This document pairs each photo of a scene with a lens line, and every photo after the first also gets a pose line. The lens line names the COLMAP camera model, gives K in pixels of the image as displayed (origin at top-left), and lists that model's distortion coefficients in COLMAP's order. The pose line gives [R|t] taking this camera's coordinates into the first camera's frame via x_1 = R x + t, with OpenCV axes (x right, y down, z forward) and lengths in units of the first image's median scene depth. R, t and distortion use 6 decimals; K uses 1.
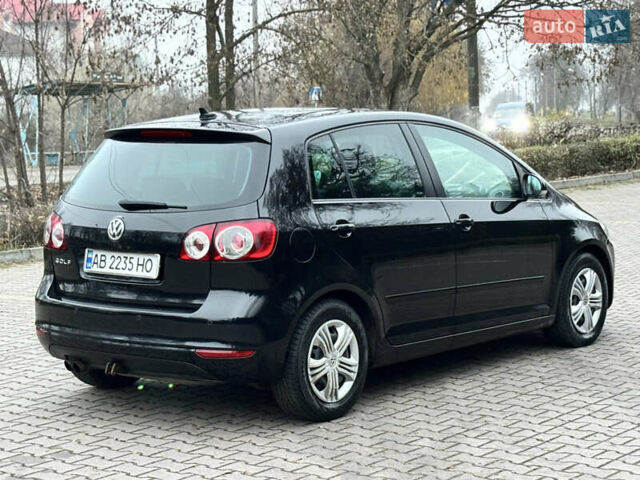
lens RADIAL K [[1465.9, 0, 320.0], [0, 1465.9, 240.0], [0, 0, 1]] dist [0.236573, -0.717167]
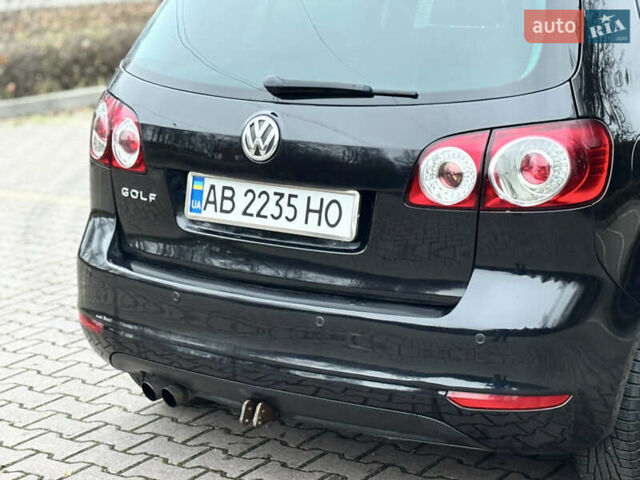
lens RADIAL K [[1465.9, 0, 320.0], [0, 1465.9, 240.0], [0, 0, 1]] dist [0.236573, -0.717167]
pose [[0.997534, -0.007572, 0.069774, -0.153443], [-0.000111, 0.993992, 0.109449, -0.027236], [-0.070183, -0.109187, 0.991540, 0.505565]]
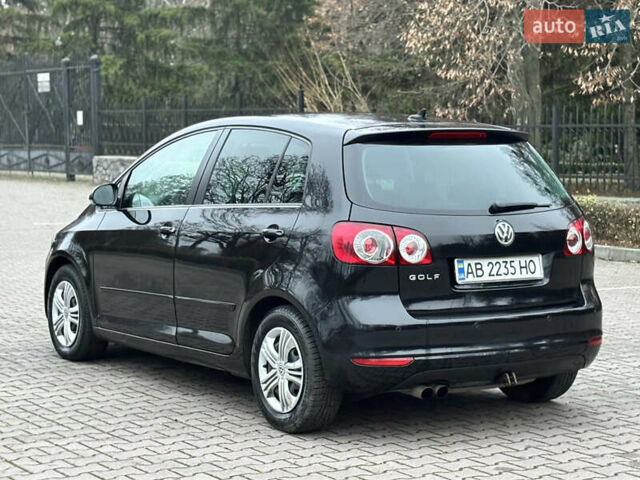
lens RADIAL K [[1465.9, 0, 320.0], [0, 1465.9, 240.0], [0, 0, 1]] dist [0.236573, -0.717167]
pose [[0.315529, -0.070984, 0.946257, -1.085048], [0.074465, 0.995975, 0.049883, -0.059899], [-0.945990, 0.054723, 0.319545, 0.807573]]
